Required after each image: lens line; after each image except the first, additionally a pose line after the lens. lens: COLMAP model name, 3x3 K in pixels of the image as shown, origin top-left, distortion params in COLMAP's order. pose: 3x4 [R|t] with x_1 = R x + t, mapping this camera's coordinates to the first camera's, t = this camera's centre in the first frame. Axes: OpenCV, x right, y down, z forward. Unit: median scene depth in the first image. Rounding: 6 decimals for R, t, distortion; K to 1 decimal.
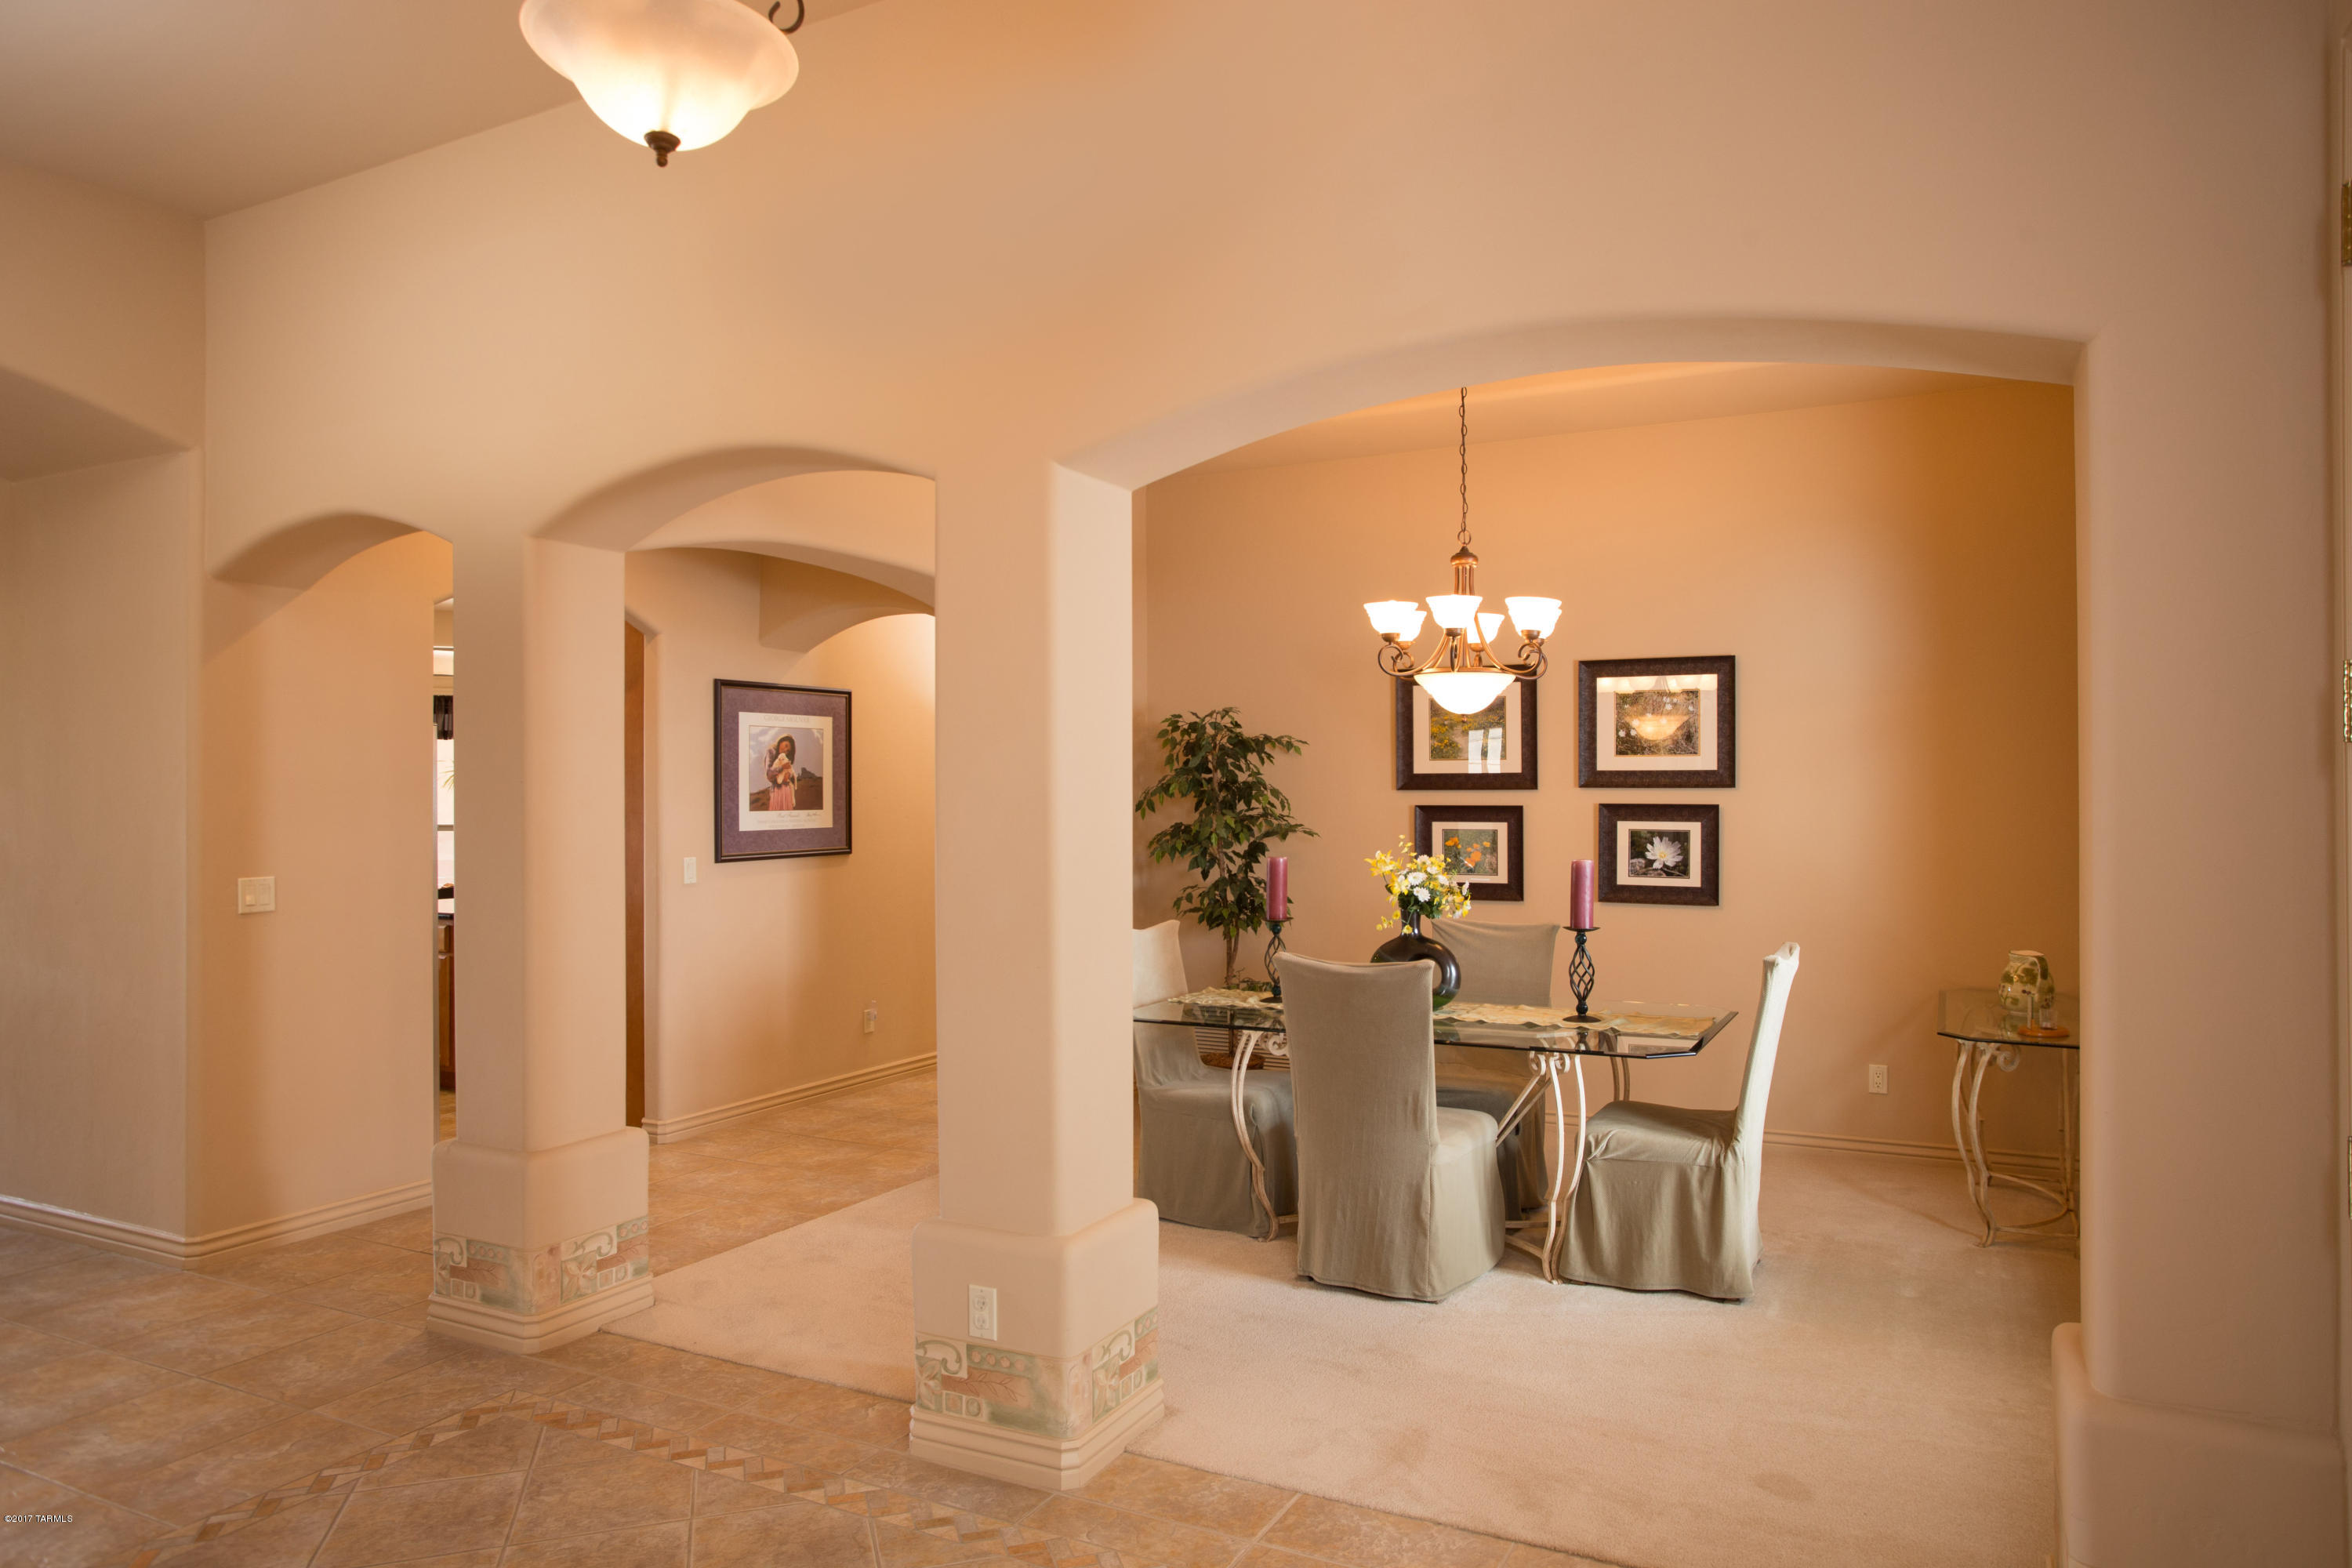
lens RADIAL K [[1527.8, 0, 1176.0], [0, 1527.8, 784.0], [0, 0, 1]] dist [-0.033280, 0.053490]
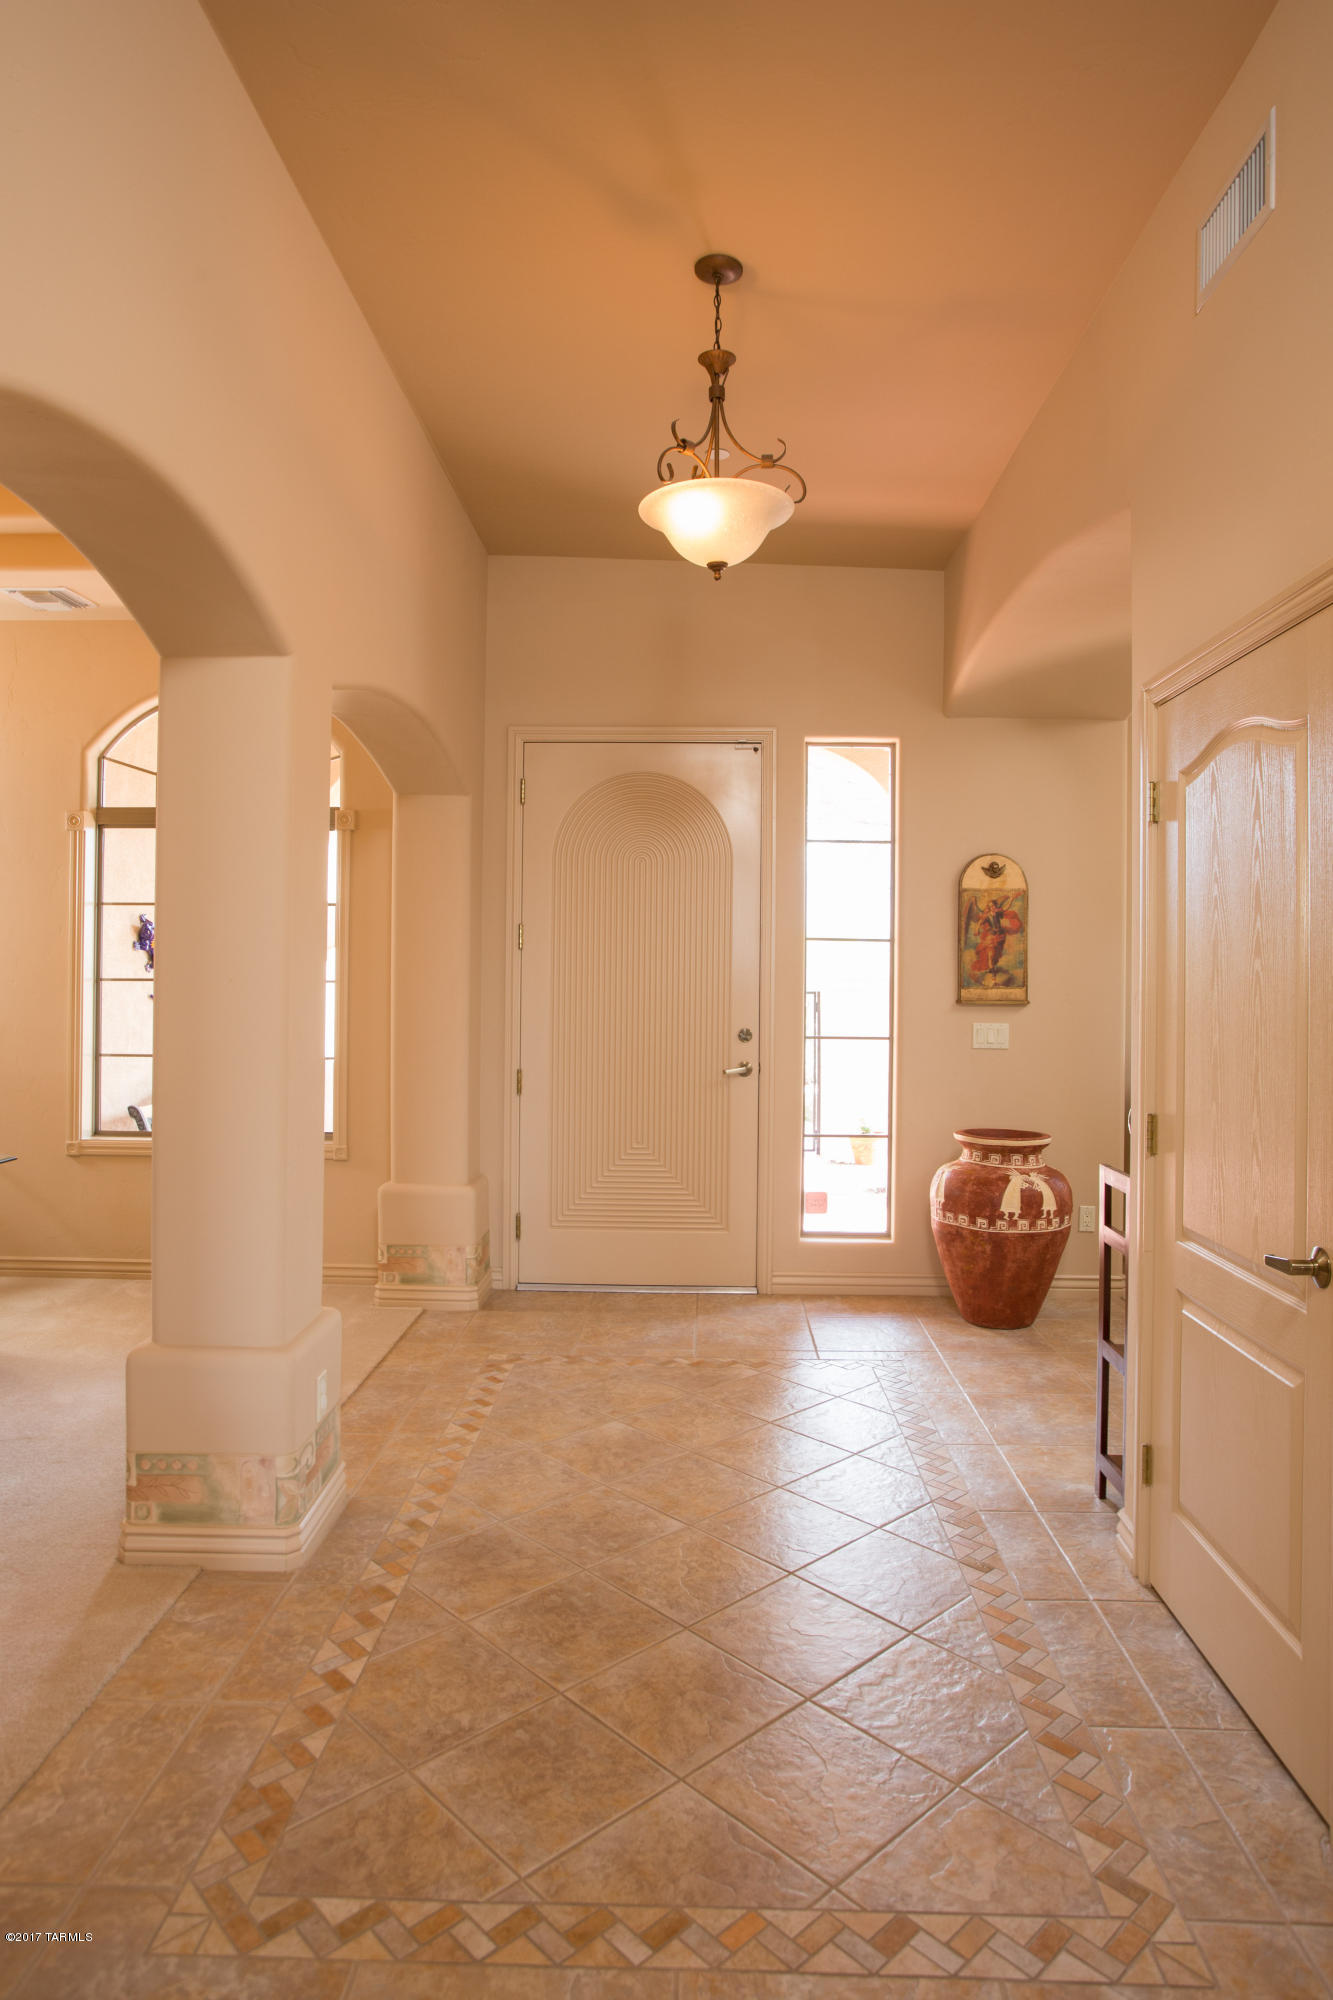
lens RADIAL K [[1209.4, 0, 666.5], [0, 1209.4, 1000.0], [0, 0, 1]] dist [-0.005023, 0.000003]
pose [[-0.469173, -0.012430, 0.883019, -1.064189], [-0.024098, 0.999709, 0.001269, 0.024425], [-0.882777, -0.020683, -0.469336, 1.187335]]
